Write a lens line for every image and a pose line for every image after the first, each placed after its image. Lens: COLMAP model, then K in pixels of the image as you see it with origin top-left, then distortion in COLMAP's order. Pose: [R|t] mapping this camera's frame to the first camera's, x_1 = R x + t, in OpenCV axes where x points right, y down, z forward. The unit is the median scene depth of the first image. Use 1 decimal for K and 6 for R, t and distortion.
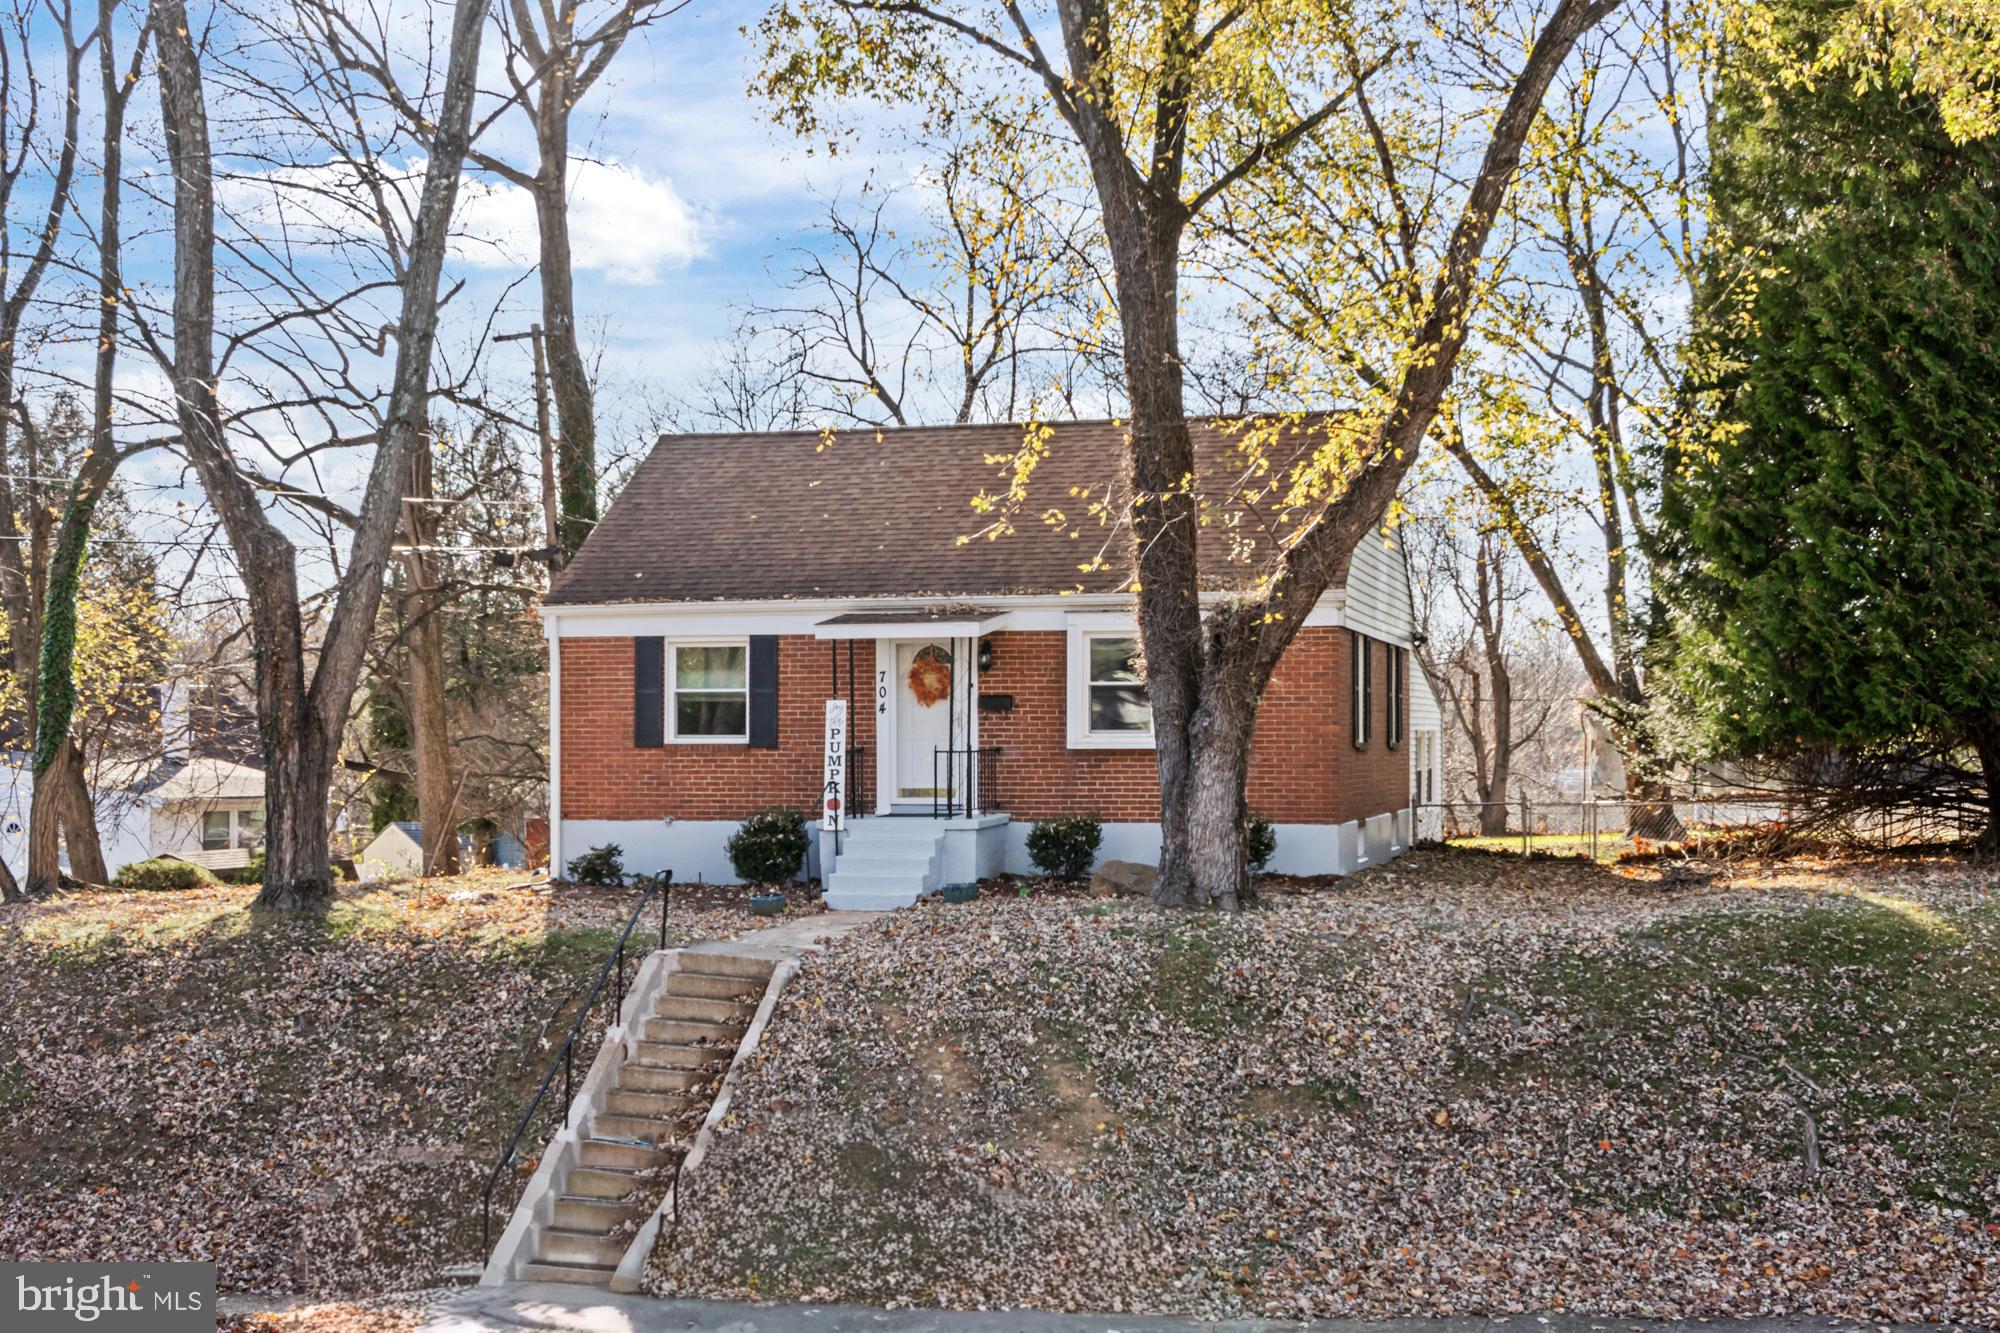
lens RADIAL K [[2549.4, 0, 1000.0], [0, 2549.4, 666.5], [0, 0, 1]] dist [-0.027836, 0.029140]
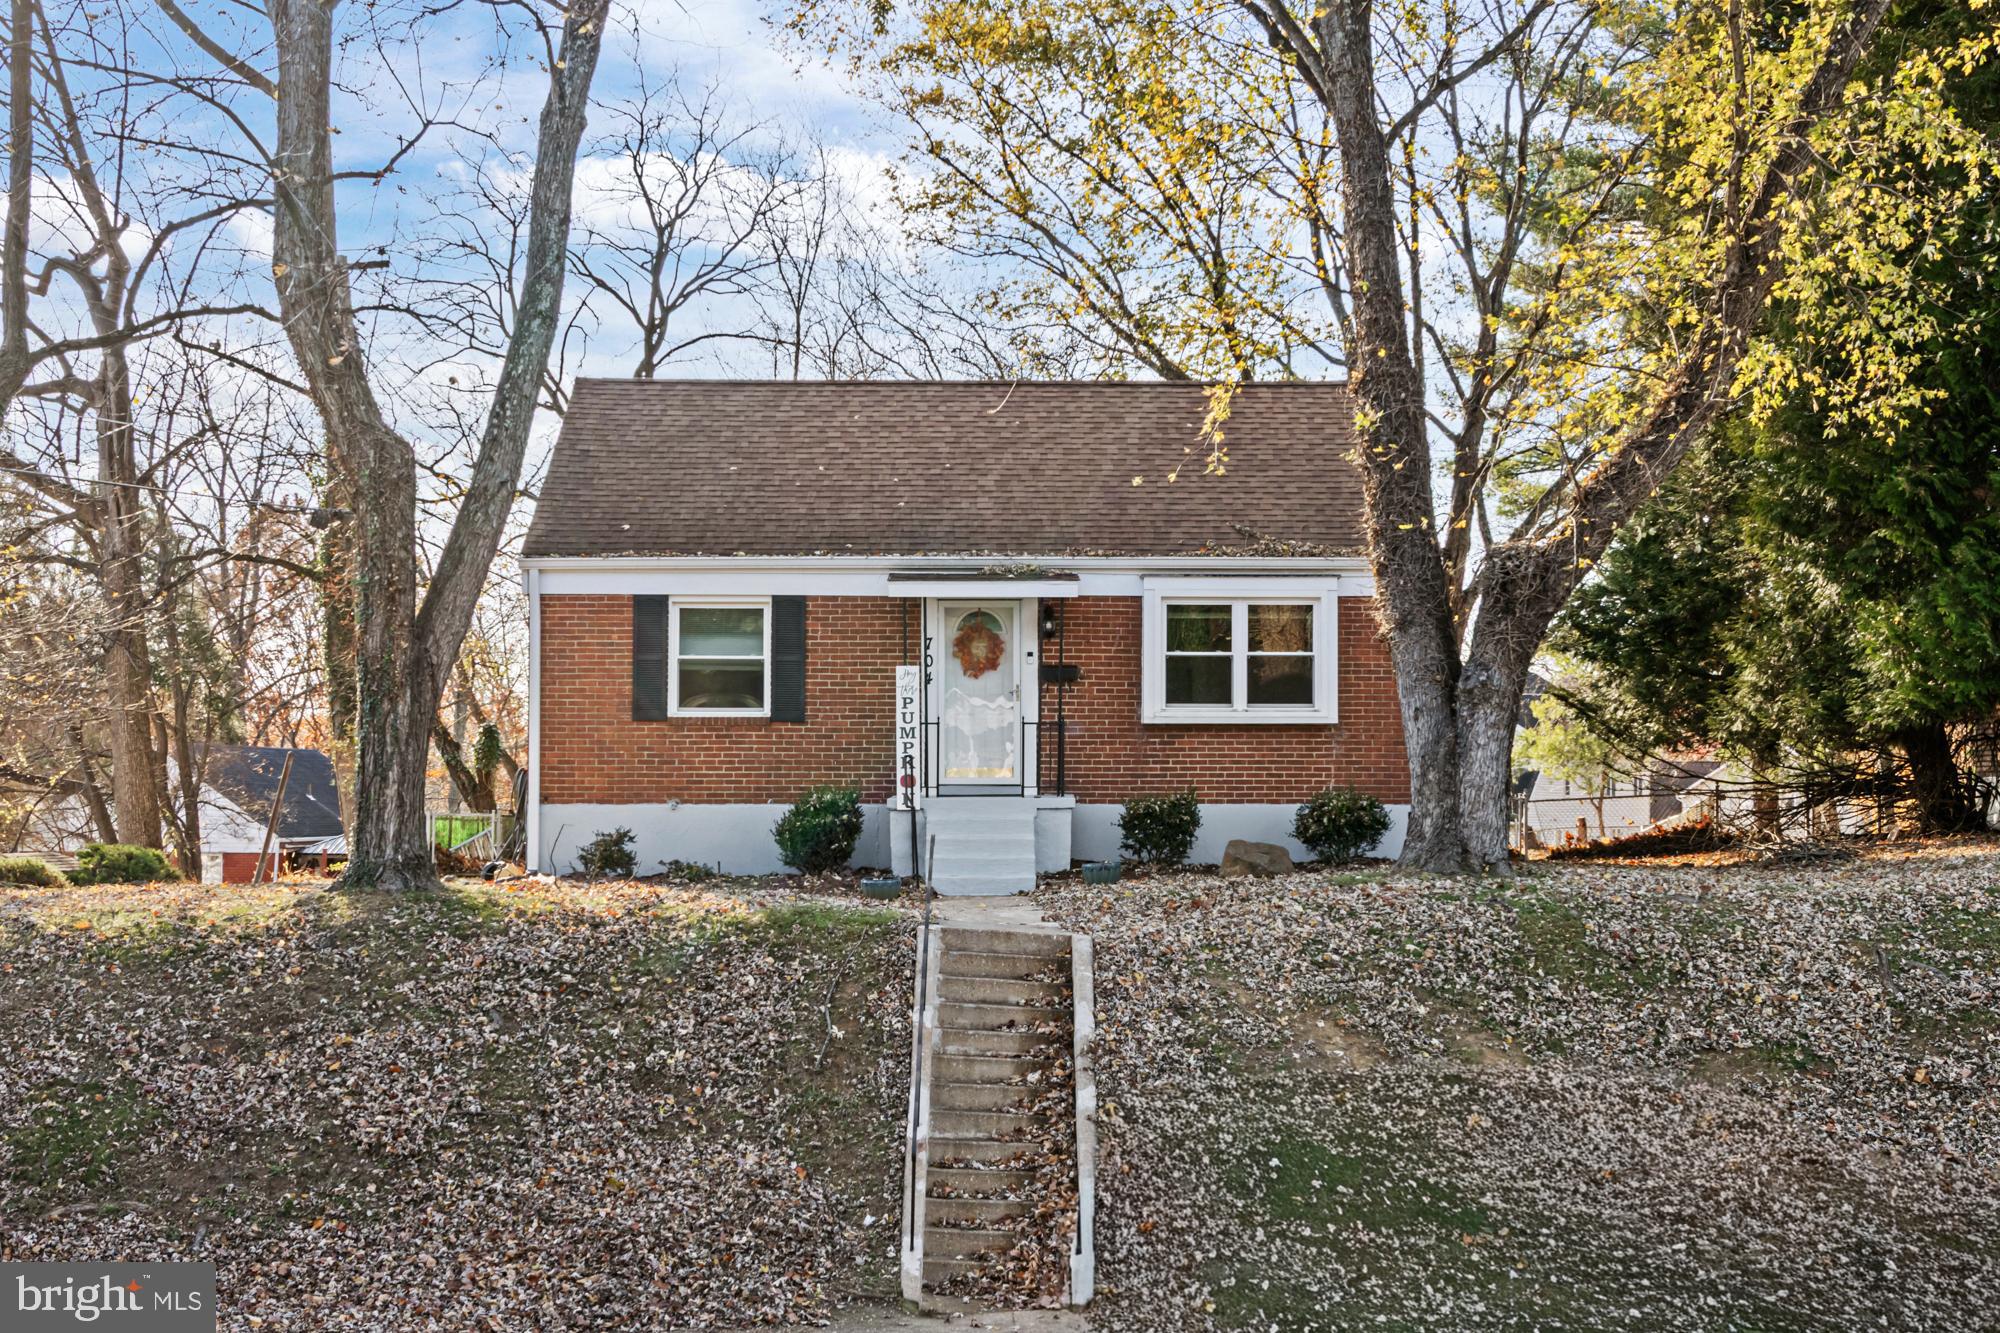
lens RADIAL K [[2615.1, 0, 1000.0], [0, 2615.1, 666.5], [0, 0, 1]] dist [-0.010498, 0.005627]
pose [[0.960989, 0.018020, 0.275998, -0.282522], [-0.011784, 0.999637, -0.024237, 0.034871], [-0.276334, 0.020039, 0.960853, 0.103486]]
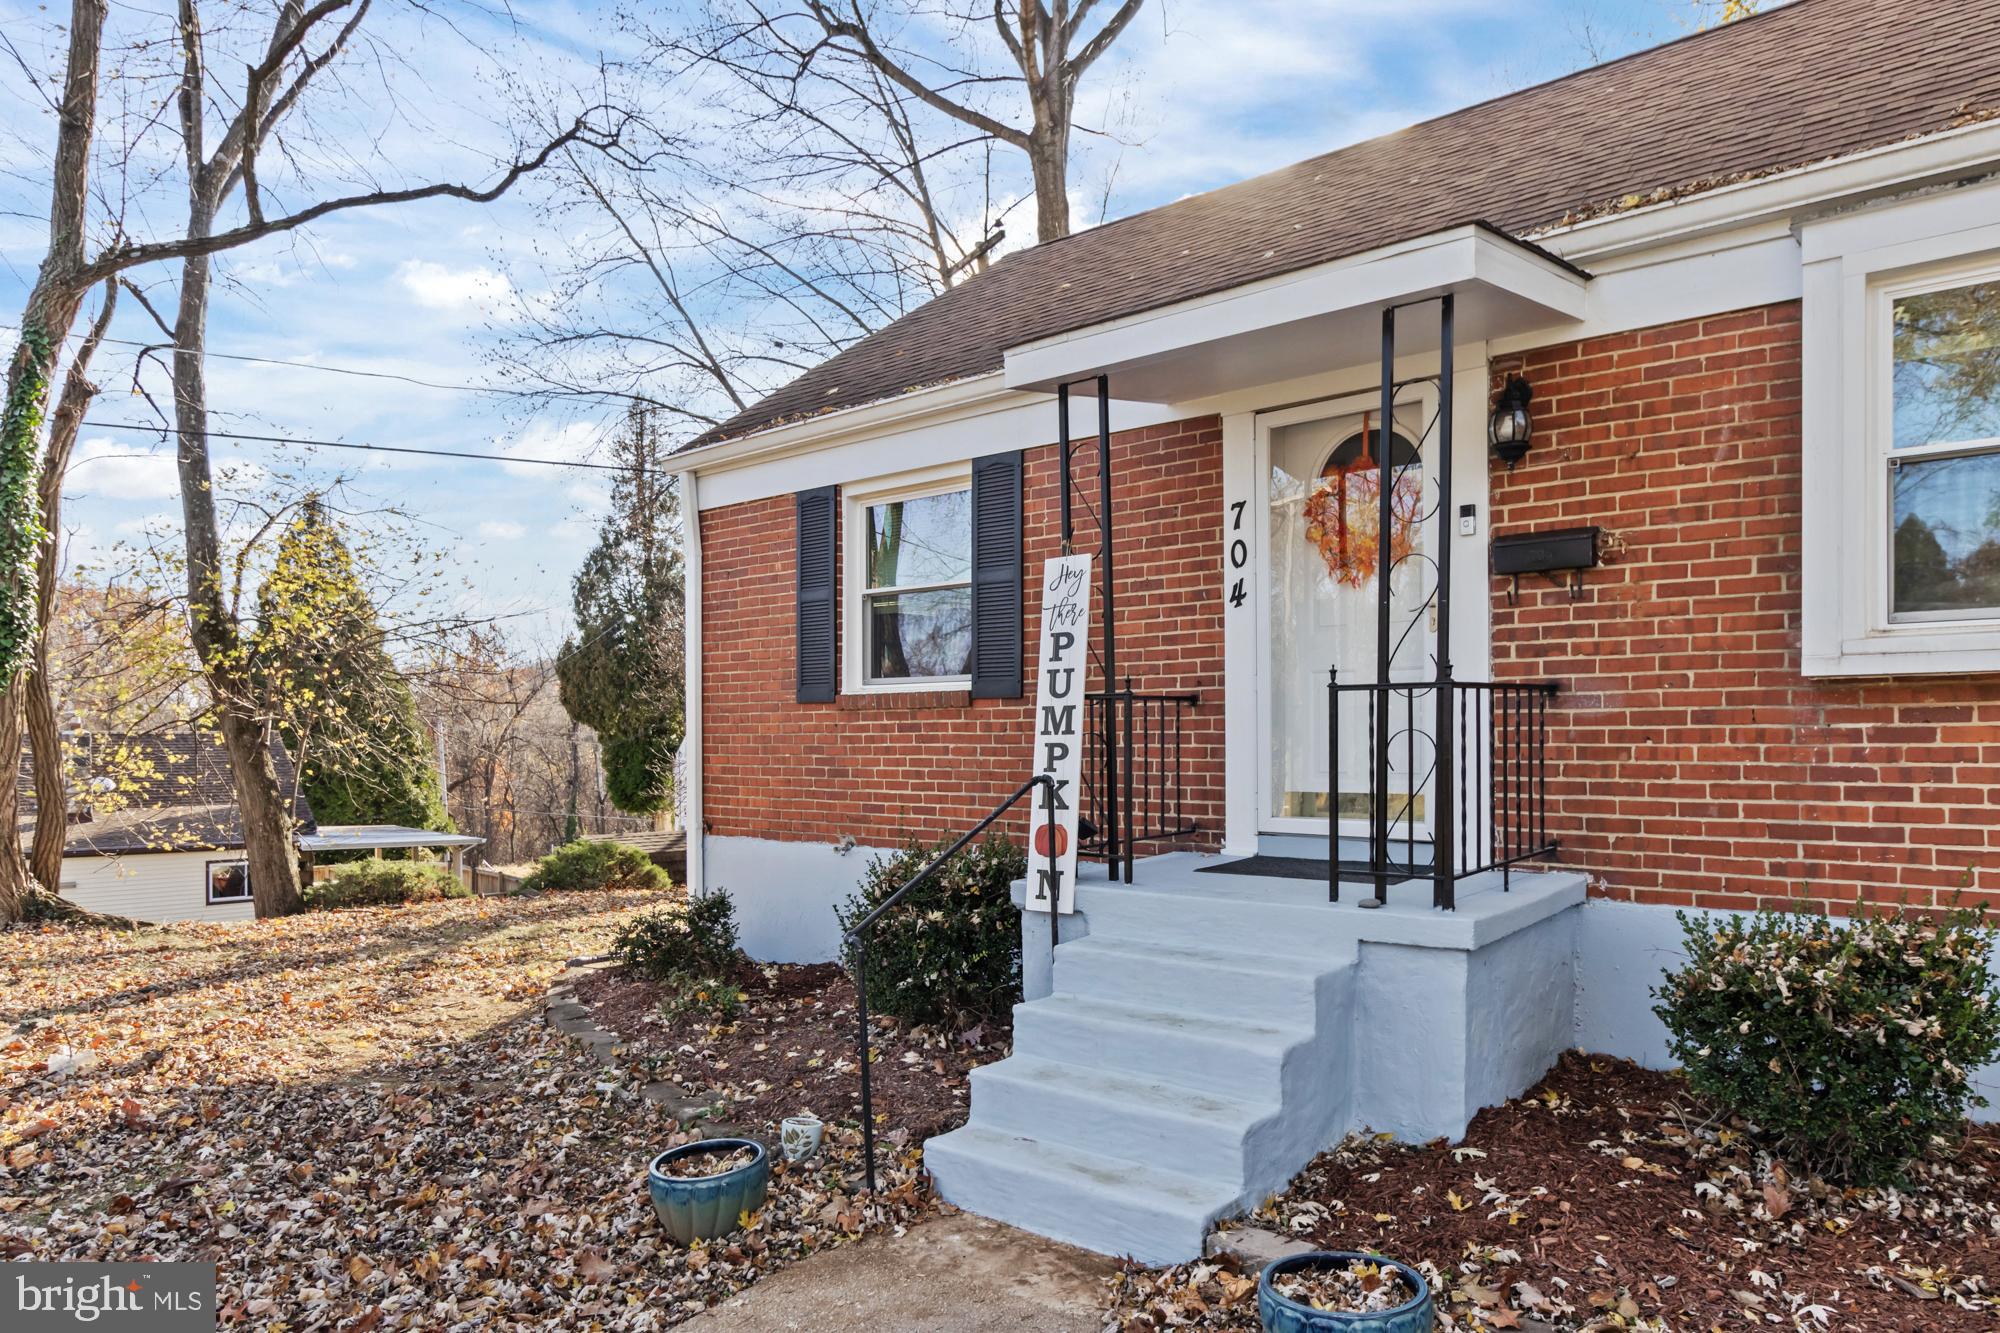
lens RADIAL K [[1235.2, 0, 995.1], [0, 1235.2, 739.9], [0, 0, 1]] dist [-0.010080, -0.000635]
pose [[0.908474, 0.000725, -0.417942, 0.000492], [0.011901, 0.999548, 0.027603, 0.034170], [0.417773, -0.030050, 0.908054, 0.820011]]
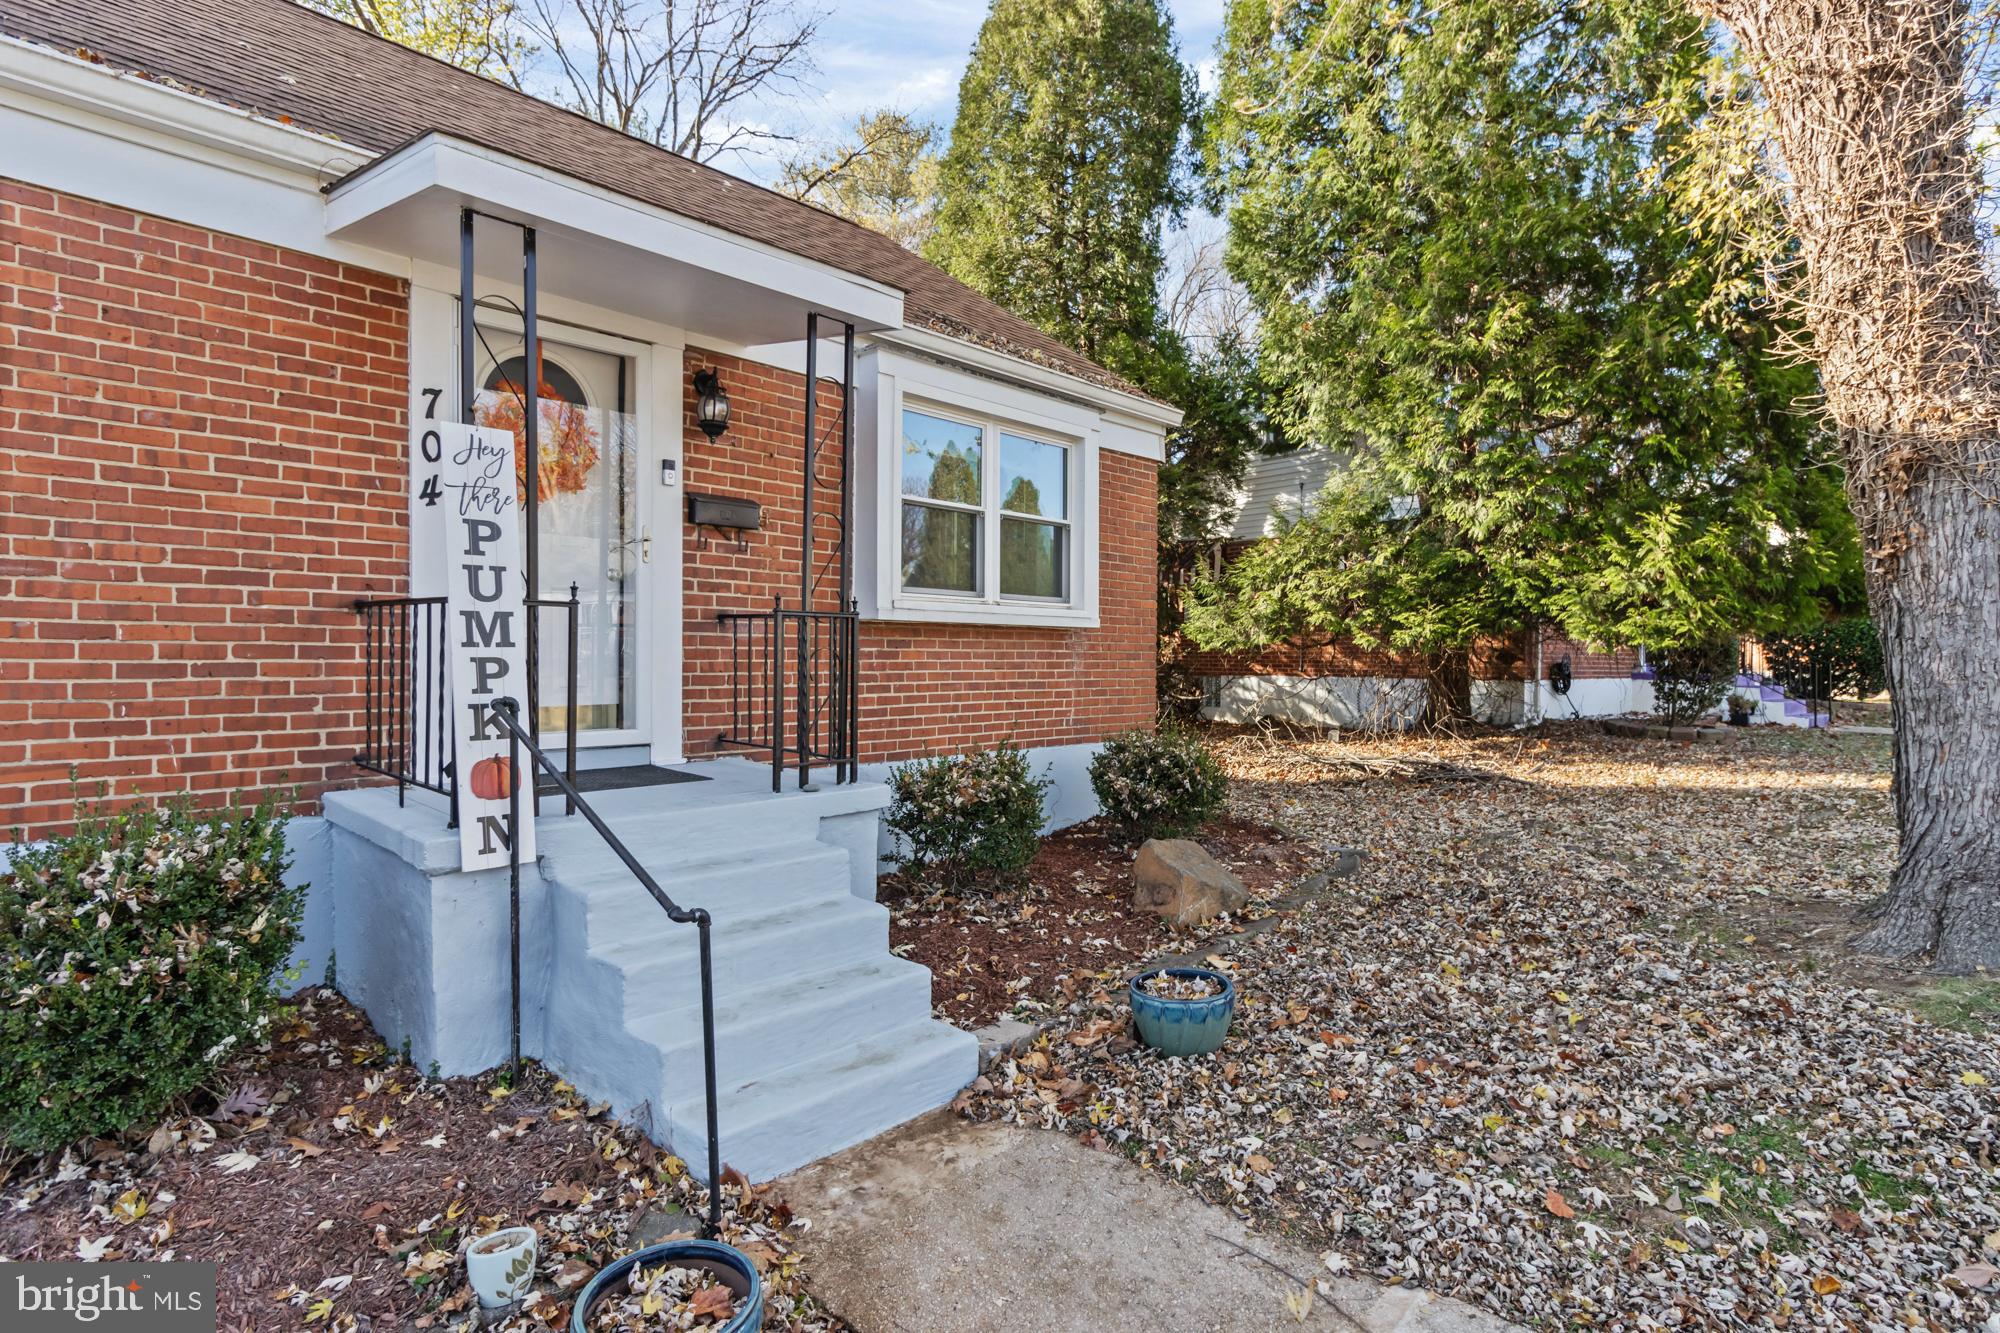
lens RADIAL K [[1016.1, 0, 1000.0], [0, 1016.1, 666.5], [0, 0, 1]] dist [-0.001175, -0.000173]
pose [[0.470521, -0.001881, 0.882387, -0.137187], [-0.031203, 0.999337, 0.018769, 0.036529], [-0.881837, -0.036364, 0.470150, 0.875531]]
